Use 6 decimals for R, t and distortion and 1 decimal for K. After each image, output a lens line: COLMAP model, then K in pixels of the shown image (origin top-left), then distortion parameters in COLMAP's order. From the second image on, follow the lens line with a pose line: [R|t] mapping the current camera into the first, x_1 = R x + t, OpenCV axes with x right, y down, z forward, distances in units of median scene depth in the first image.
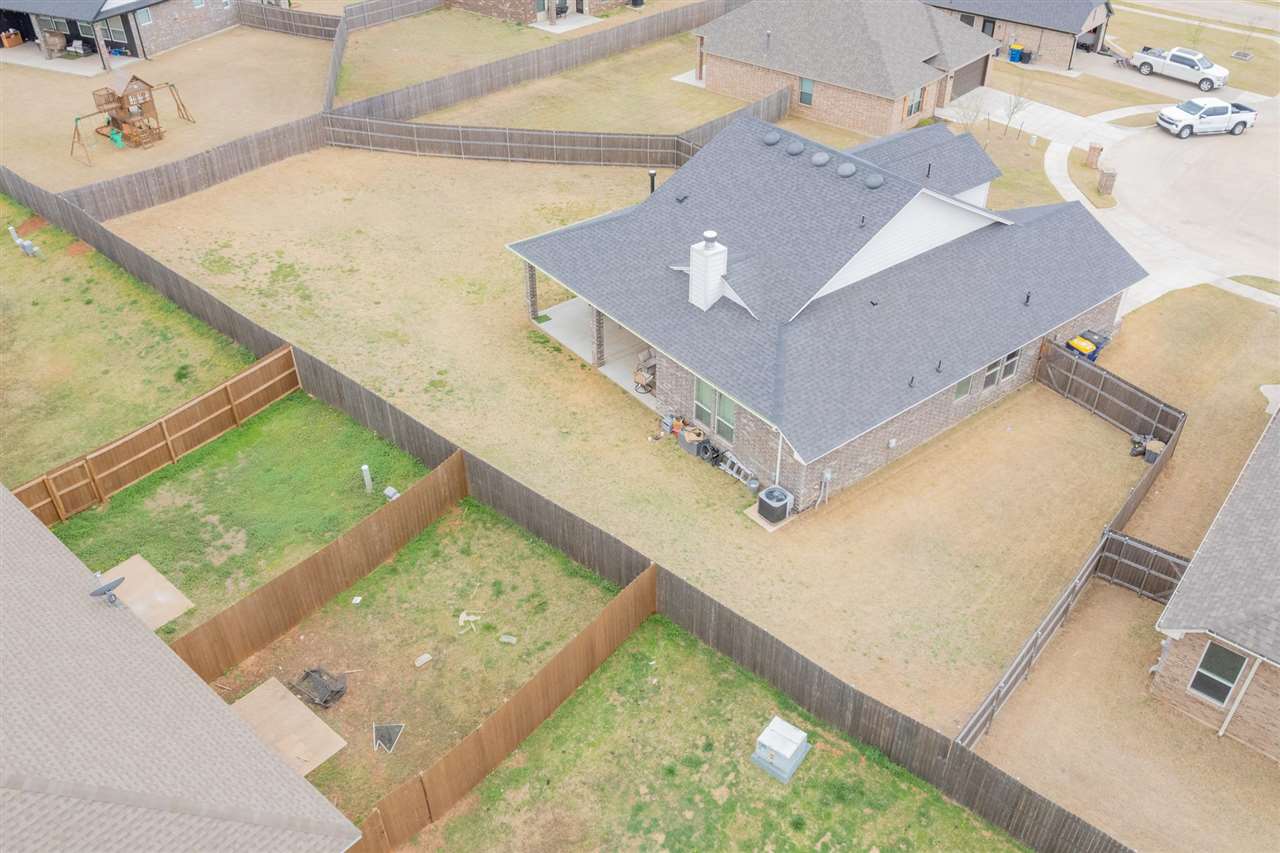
lens RADIAL K [[1038.3, 0, 641.9], [0, 1038.3, 393.9], [0, 0, 1]] dist [-0.049073, 0.003941]
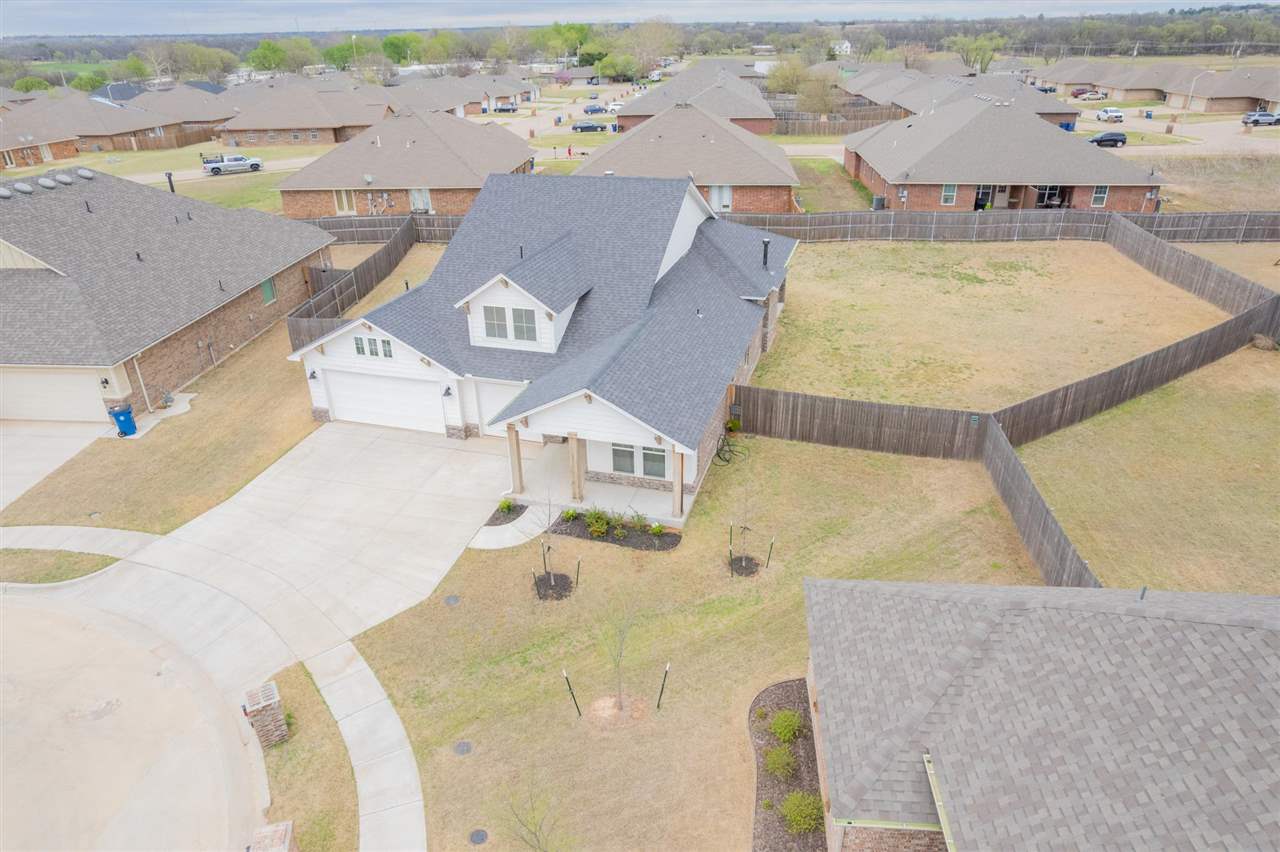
lens RADIAL K [[815.4, 0, 640.0], [0, 815.4, 426.0], [0, 0, 1]] dist [-0.073012, 0.053969]
pose [[-0.818065, 0.267781, -0.508983, 0.585005], [-0.315414, 0.531138, 0.786388, -0.720333], [0.480920, 0.803857, -0.350043, 1.377829]]
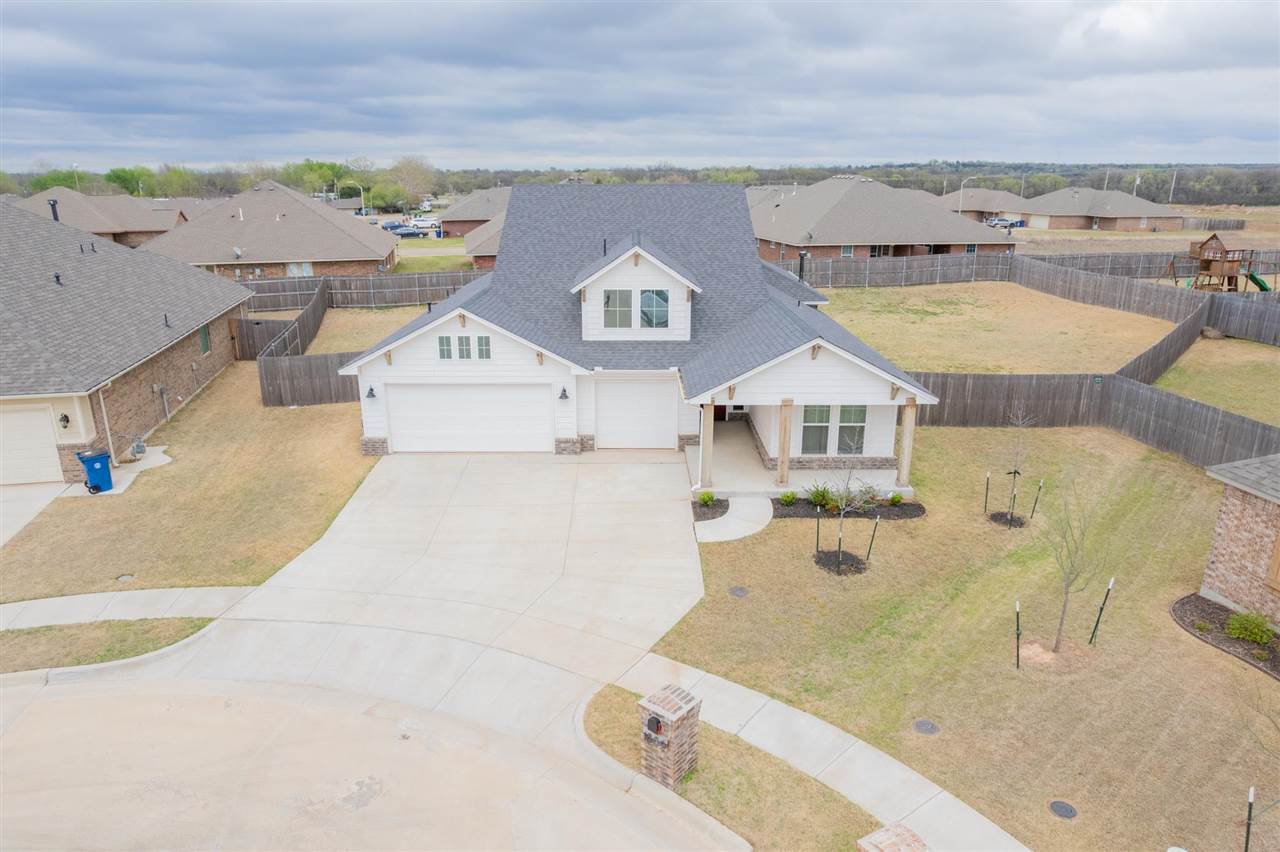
lens RADIAL K [[833.1, 0, 640.0], [0, 833.1, 426.0], [0, 0, 1]] dist [-0.073247, 0.059040]
pose [[-0.612723, 0.229857, -0.756133, 0.769820], [-0.452781, 0.682076, 0.574249, -0.494326], [0.647735, 0.694218, -0.313849, 1.271701]]
